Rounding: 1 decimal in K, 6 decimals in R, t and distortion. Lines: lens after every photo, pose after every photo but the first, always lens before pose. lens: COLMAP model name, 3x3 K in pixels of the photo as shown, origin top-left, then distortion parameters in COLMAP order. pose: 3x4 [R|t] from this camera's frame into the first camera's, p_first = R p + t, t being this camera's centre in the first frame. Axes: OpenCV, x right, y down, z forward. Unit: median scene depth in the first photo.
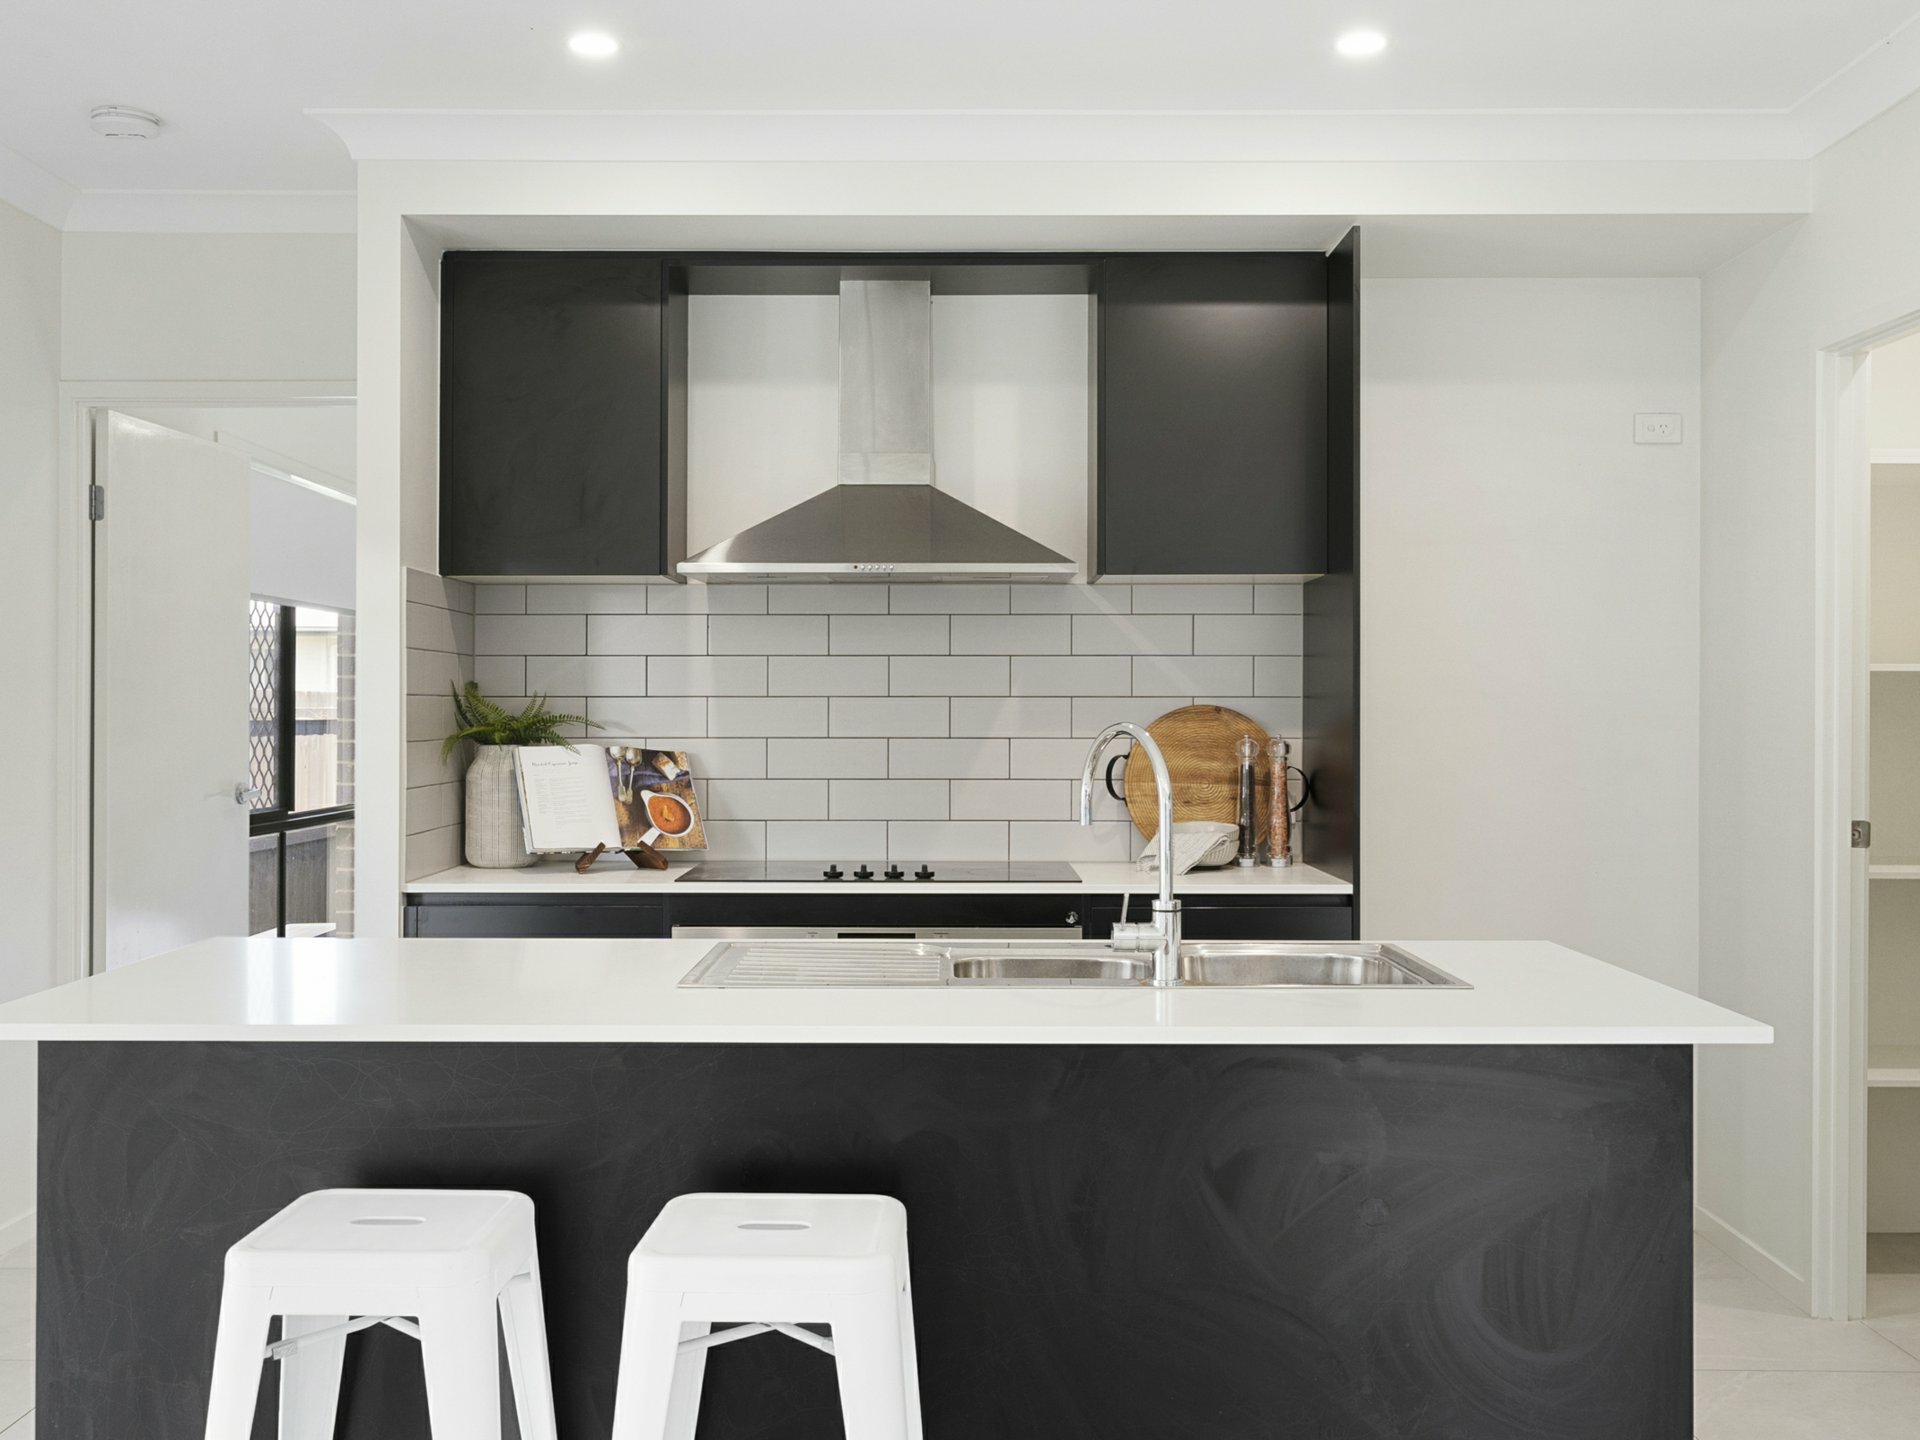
lens RADIAL K [[1890.6, 0, 938.6], [0, 1890.6, 684.6], [0, 0, 1]] dist [0.011345, 0.000000]
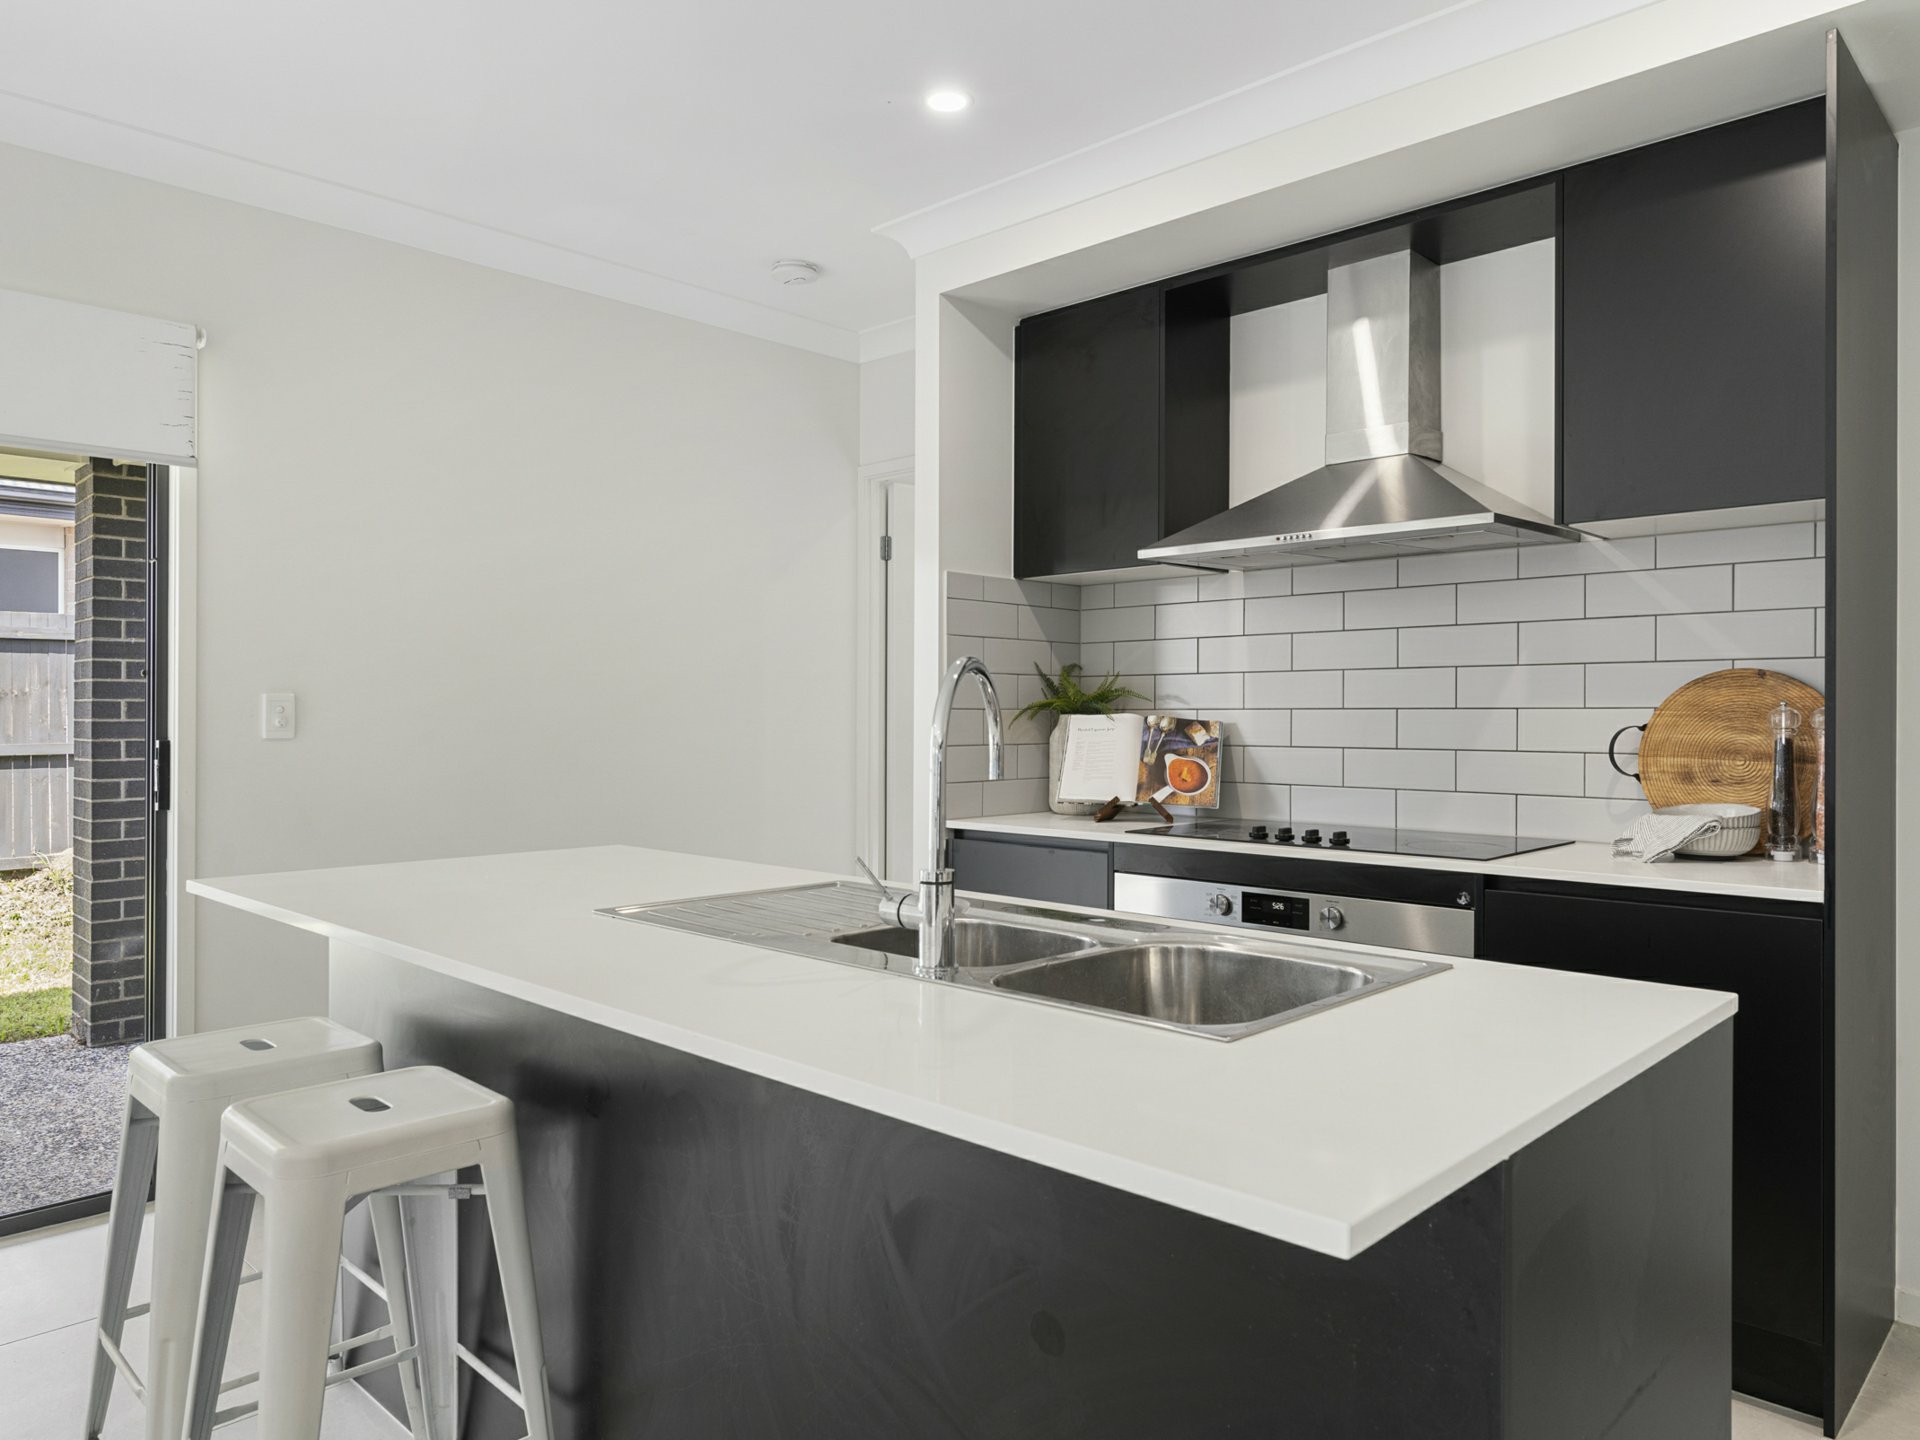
lens RADIAL K [[1287.3, 0, 972.9], [0, 1287.3, 709.1], [0, 0, 1]] dist [-0.004509, 0.001383]
pose [[0.727723, -0.003240, -0.685863, 0.290914], [0.008284, 0.999957, 0.004066, 0.024371], [0.685821, -0.008640, 0.727719, 0.344762]]
